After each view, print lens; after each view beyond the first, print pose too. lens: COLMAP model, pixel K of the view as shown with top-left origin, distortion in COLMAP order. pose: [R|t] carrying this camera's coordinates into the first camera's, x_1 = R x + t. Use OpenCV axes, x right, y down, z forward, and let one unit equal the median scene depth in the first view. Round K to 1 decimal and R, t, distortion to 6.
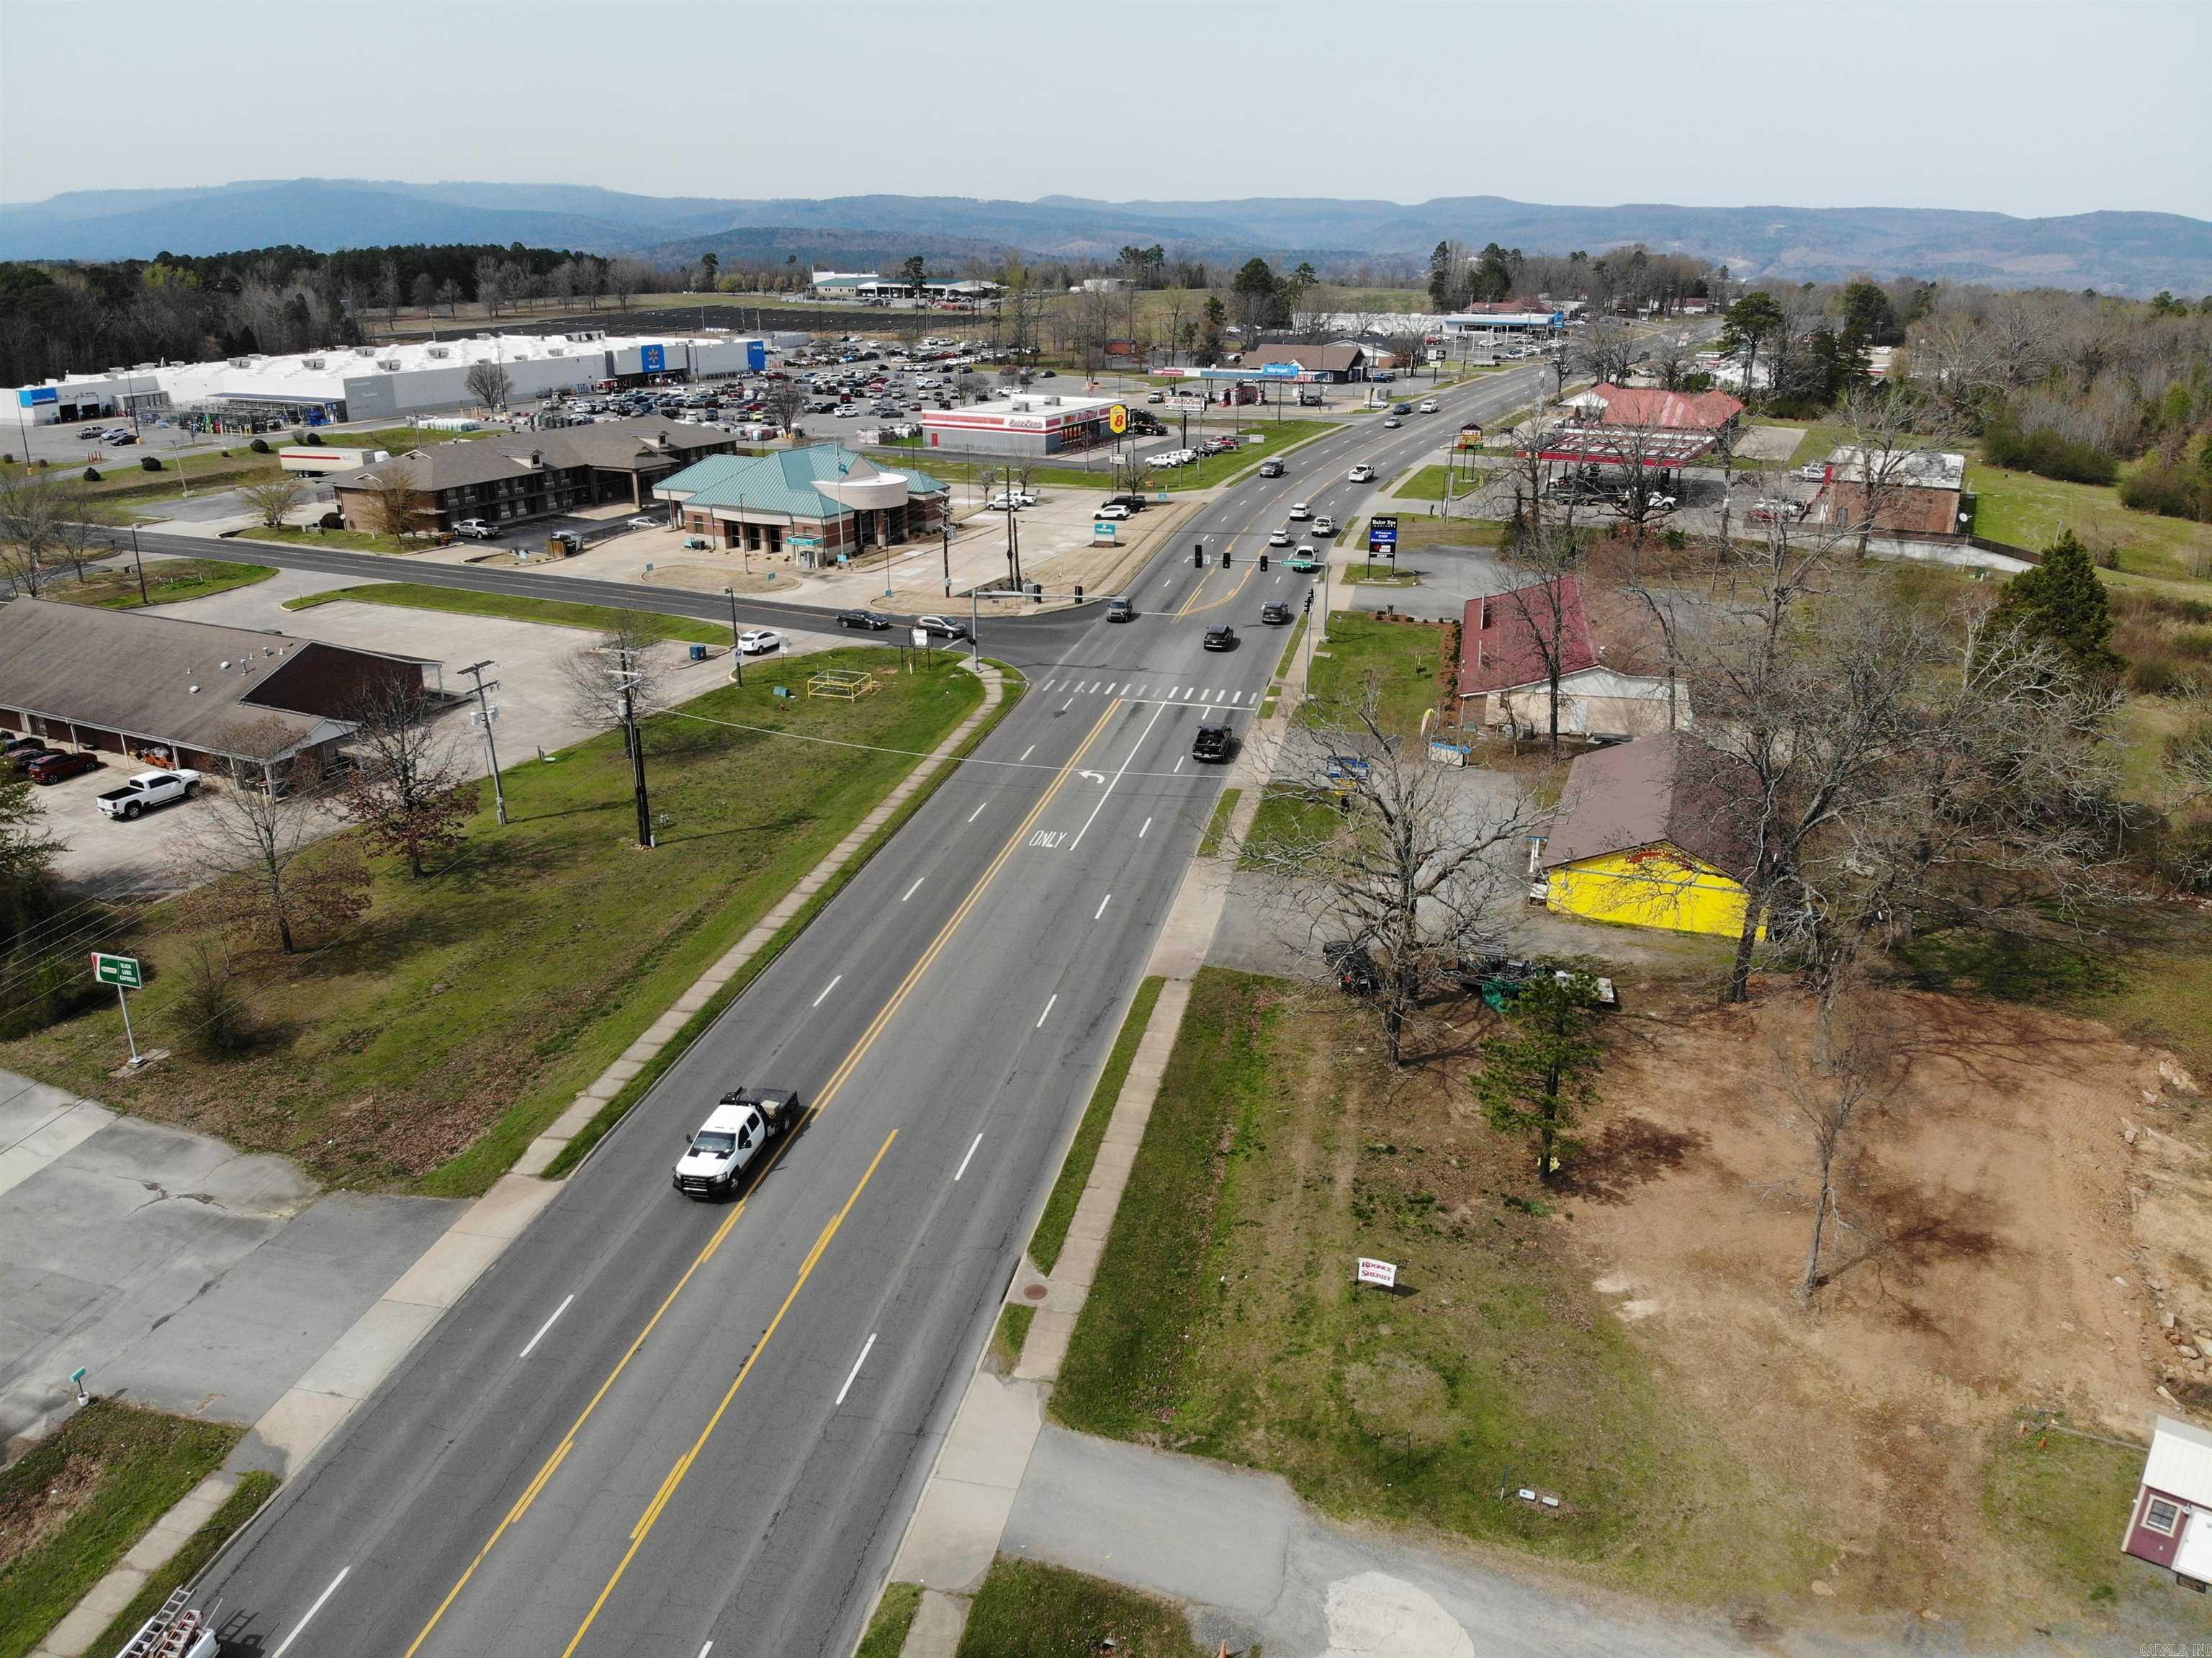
lens RADIAL K [[1604.6, 0, 1106.0], [0, 1604.6, 829.0], [0, 0, 1]] dist [0.059686, -0.172877]
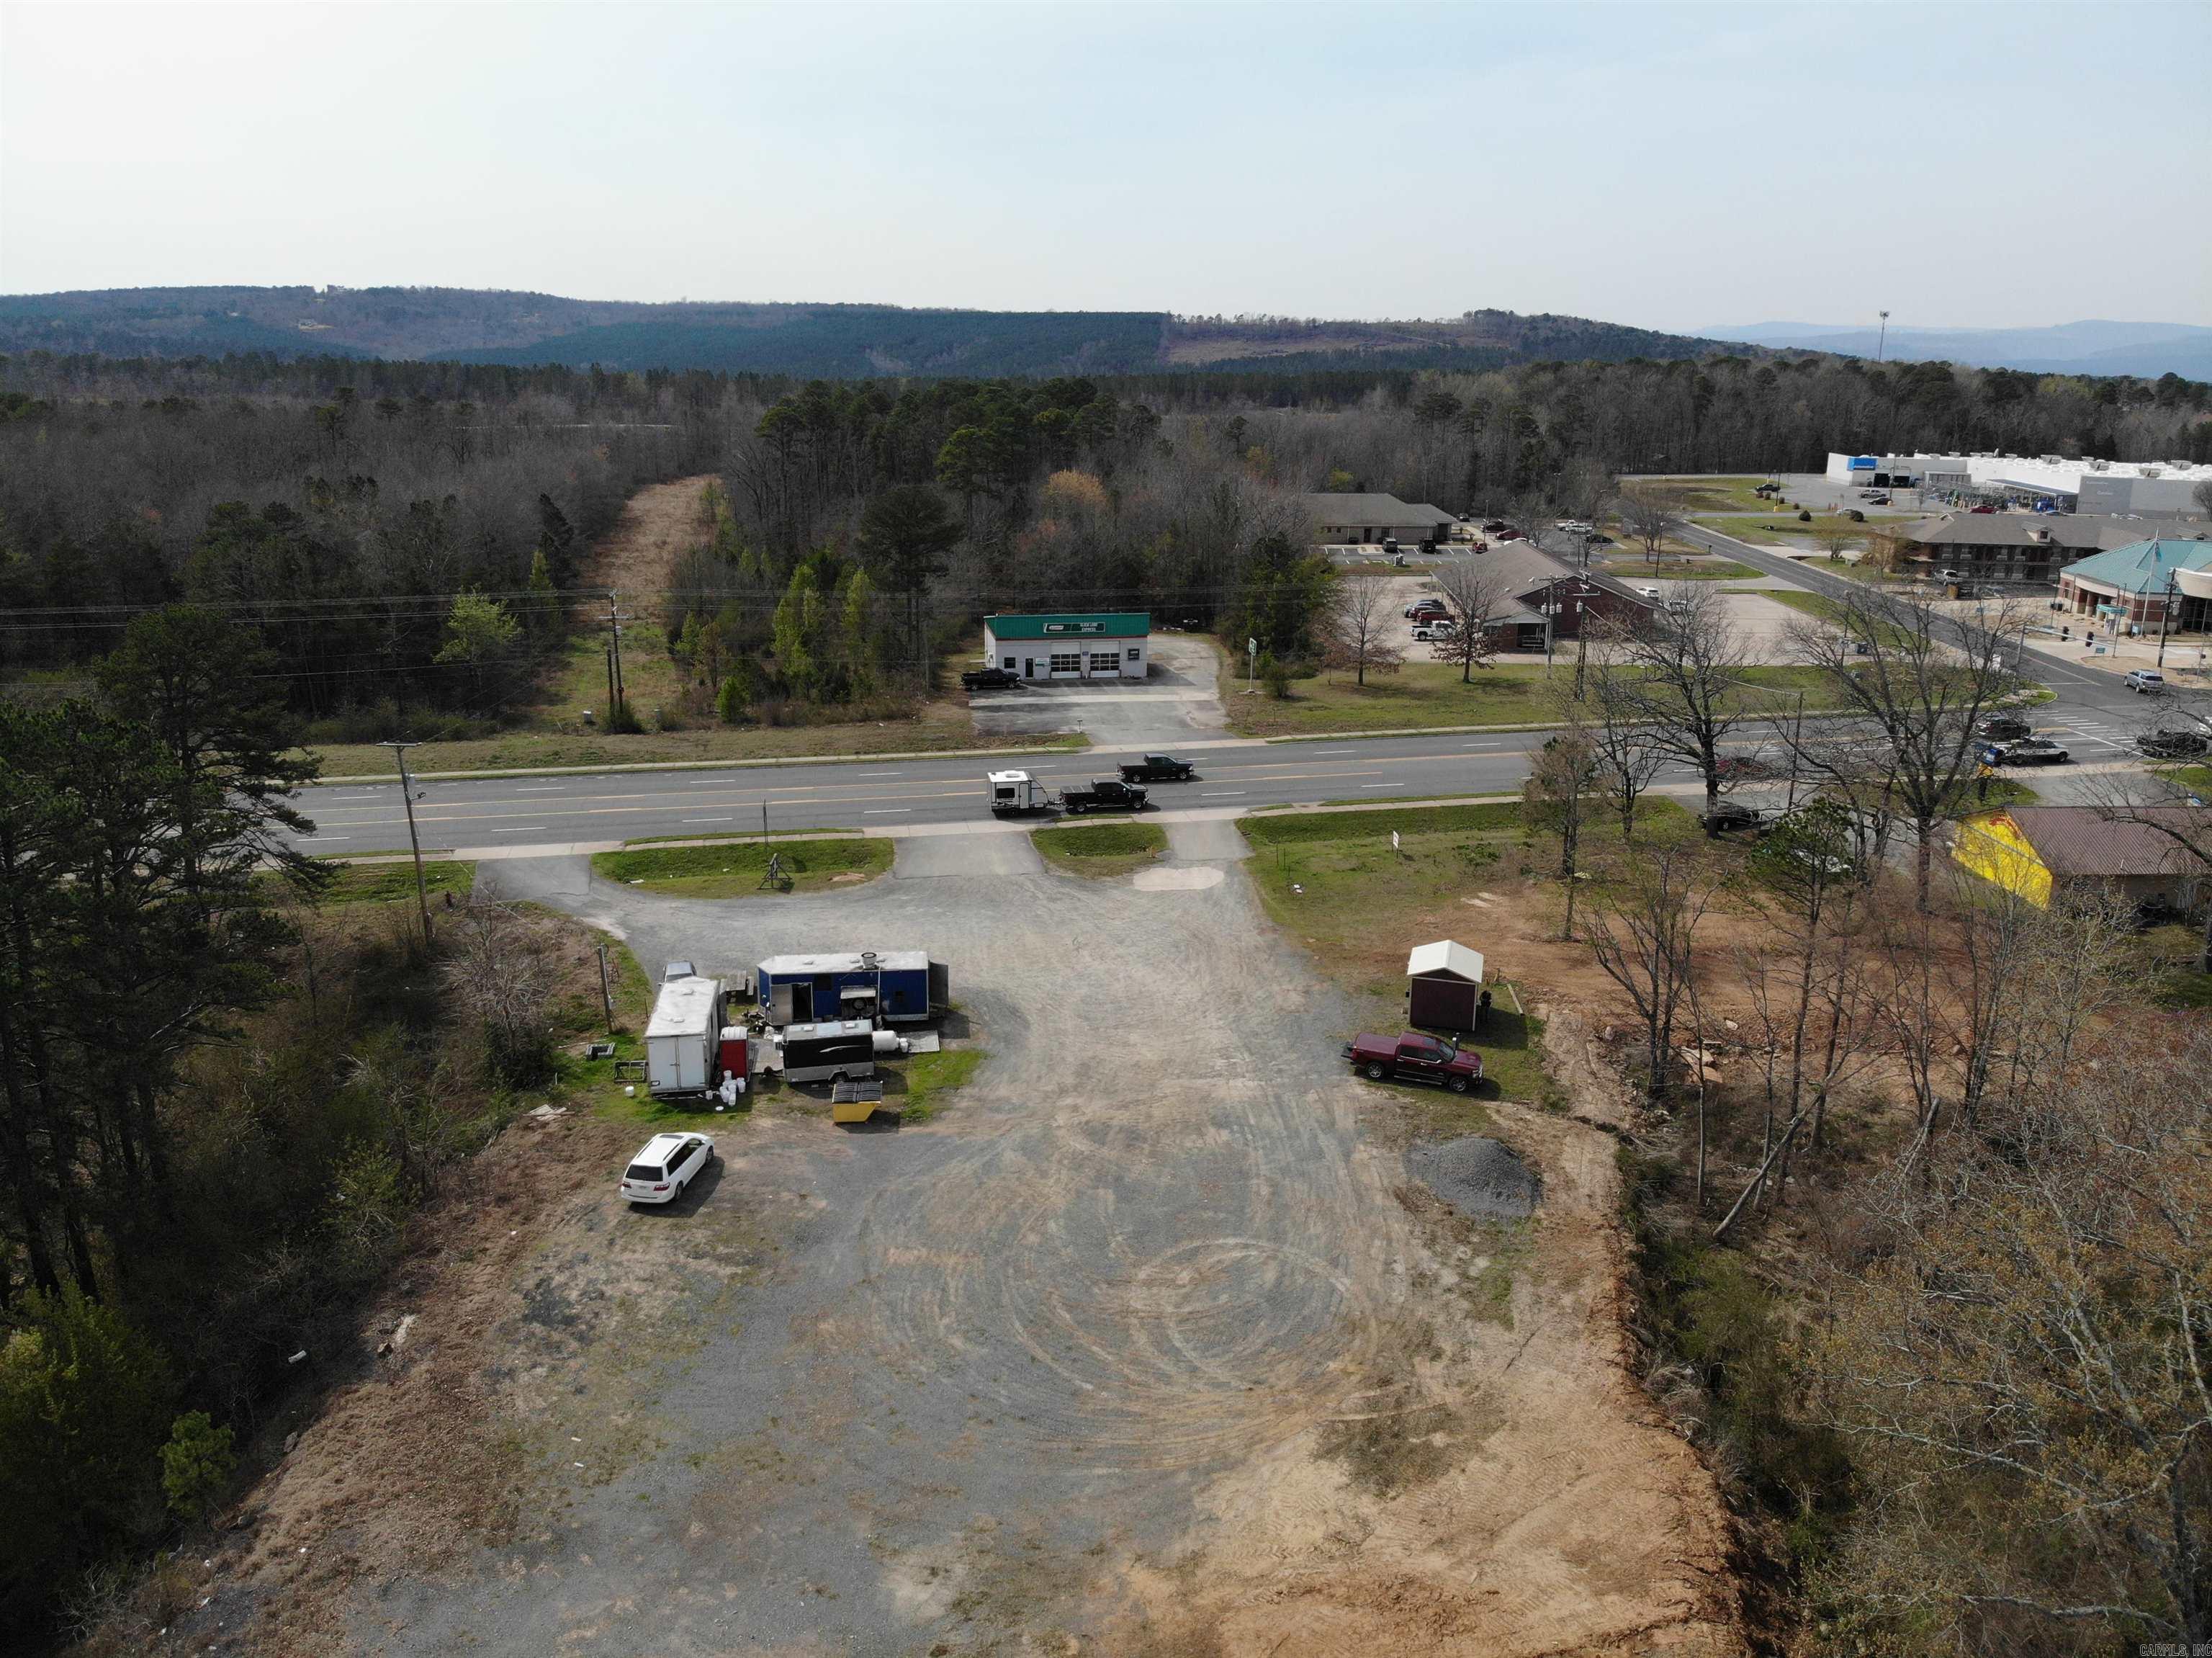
lens RADIAL K [[1586.4, 0, 1106.0], [0, 1586.4, 829.0], [0, 0, 1]] dist [0.088702, -0.231904]
pose [[0.392598, 0.264623, -0.880819, 0.281642], [-0.324953, 0.935854, 0.136319, 0.019944], [0.860391, 0.232707, 0.453404, -0.026324]]
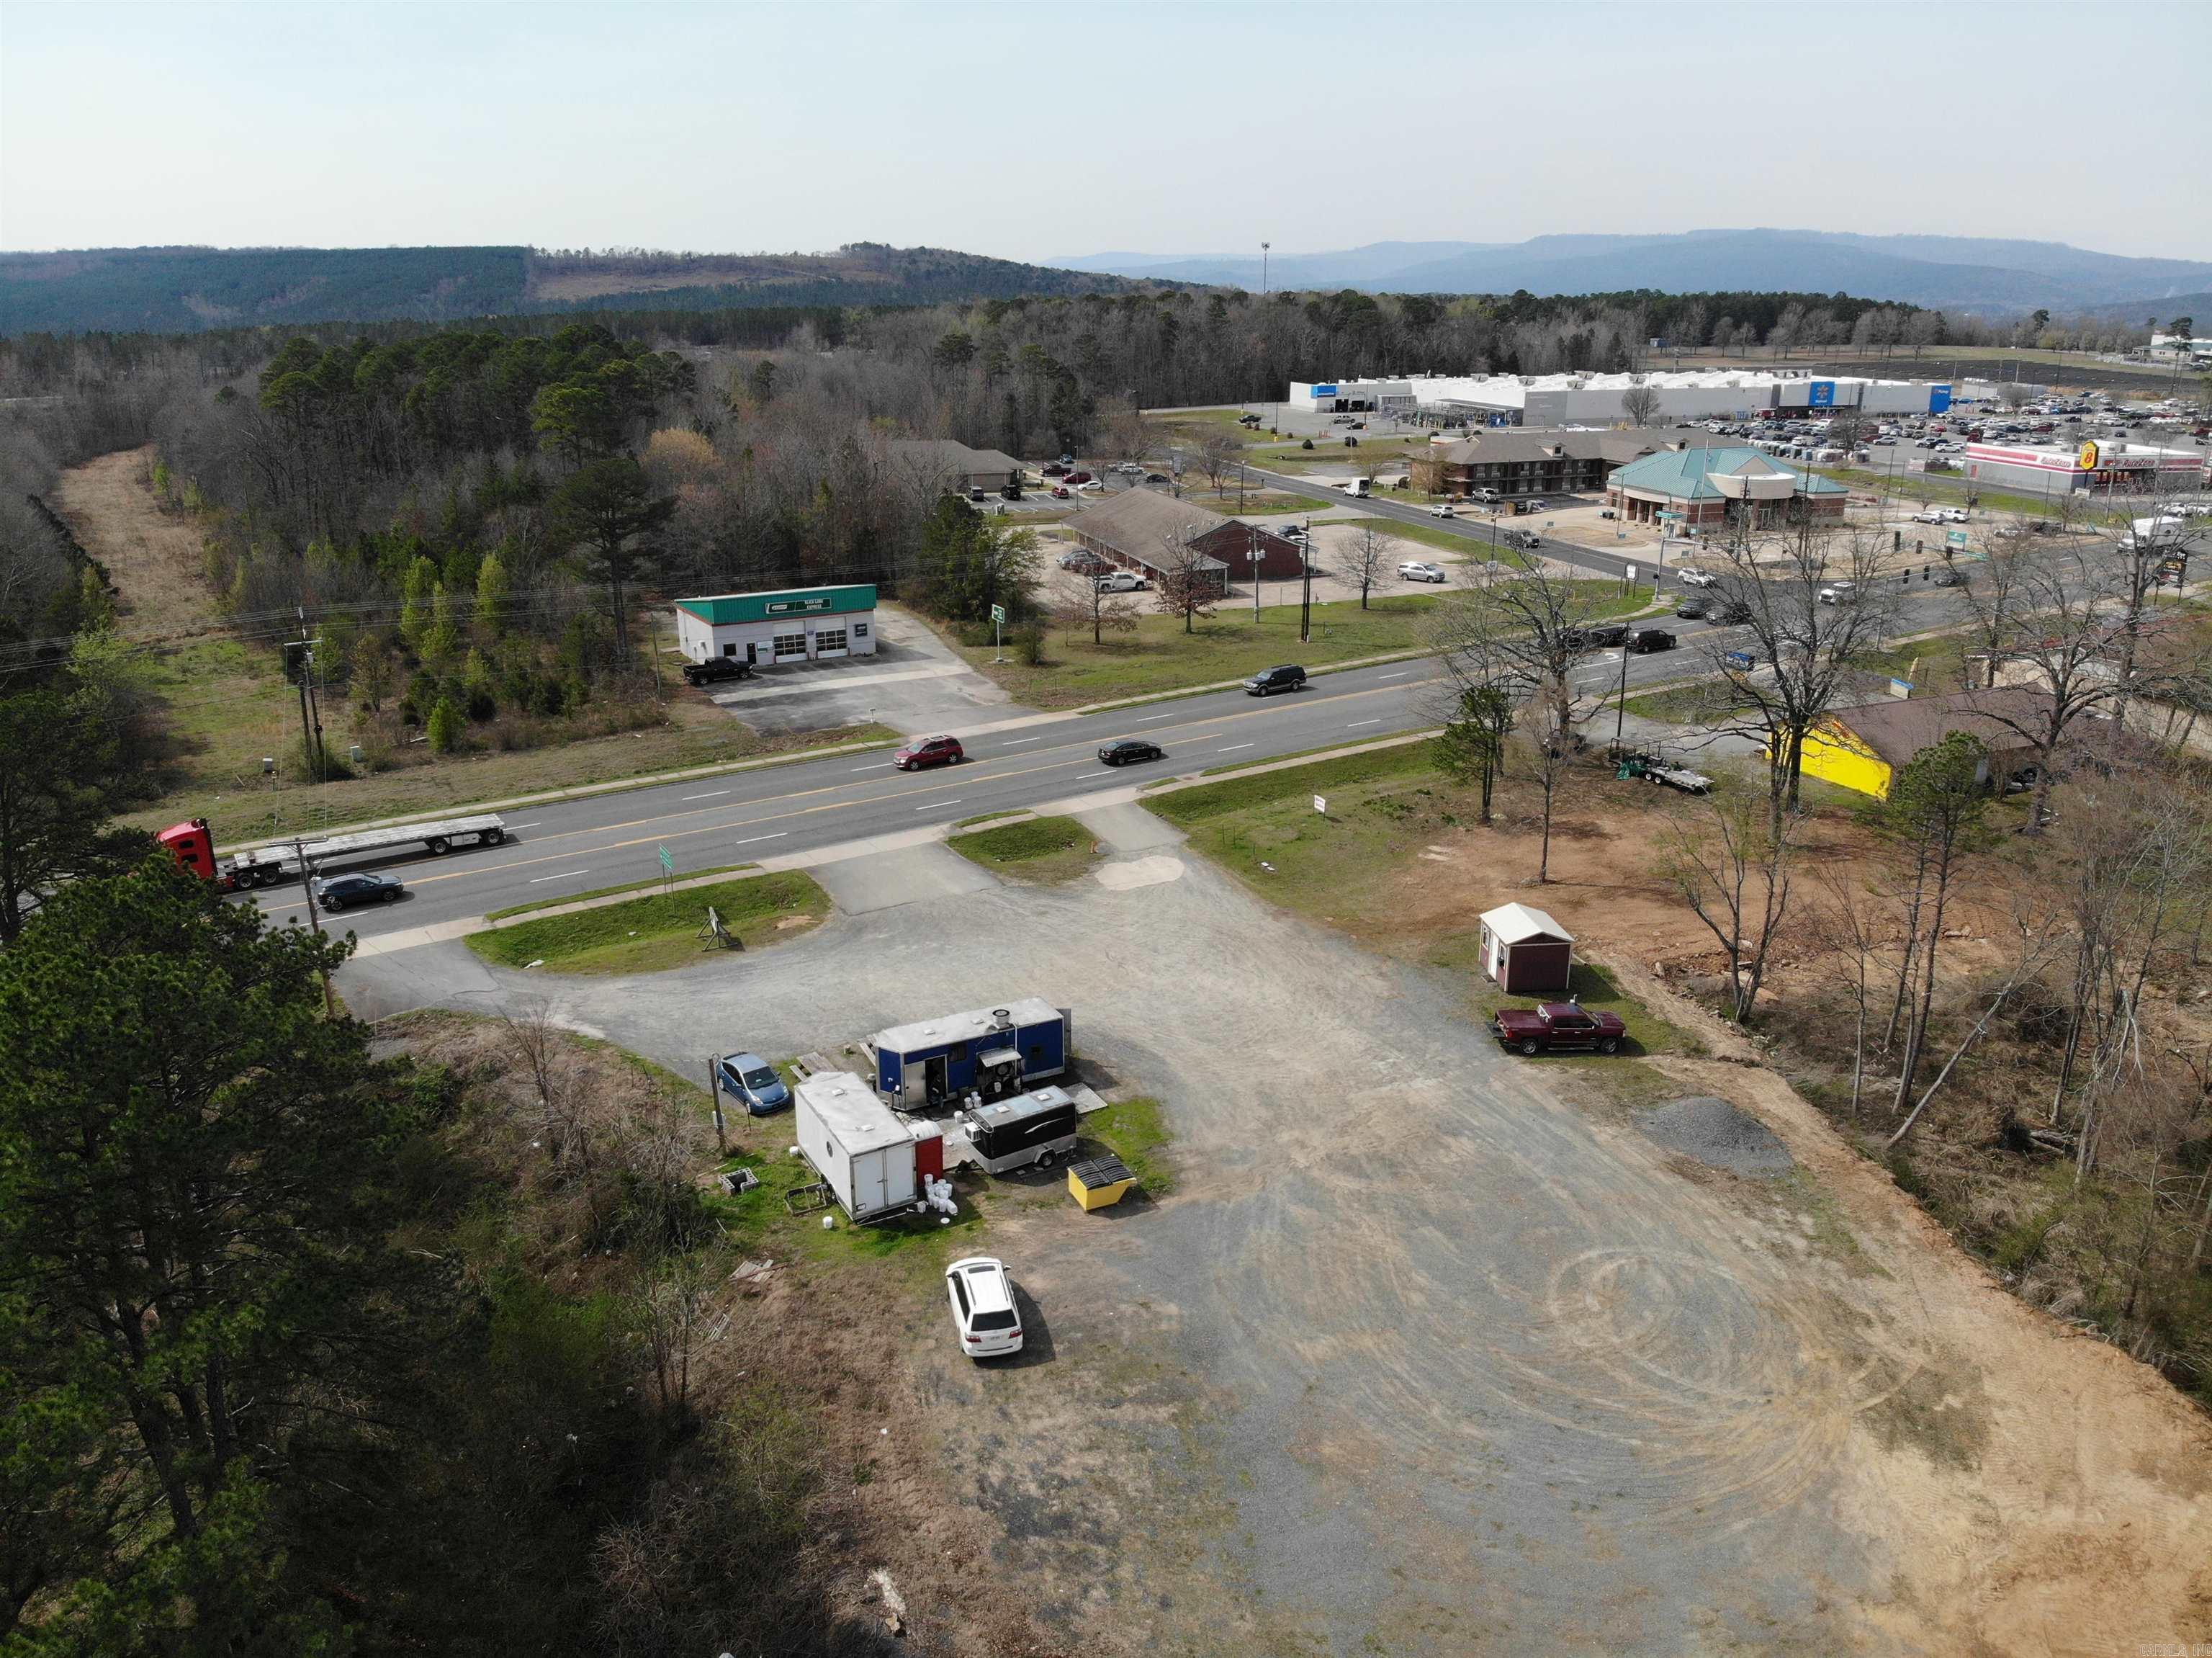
lens RADIAL K [[1604.6, 0, 1106.0], [0, 1604.6, 829.0], [0, 0, 1]] dist [0.059686, -0.172877]
pose [[0.699117, 0.225005, -0.678682, 0.213333], [-0.244644, 0.967180, 0.068641, 0.039599], [0.671852, 0.118047, 0.731218, -0.090014]]
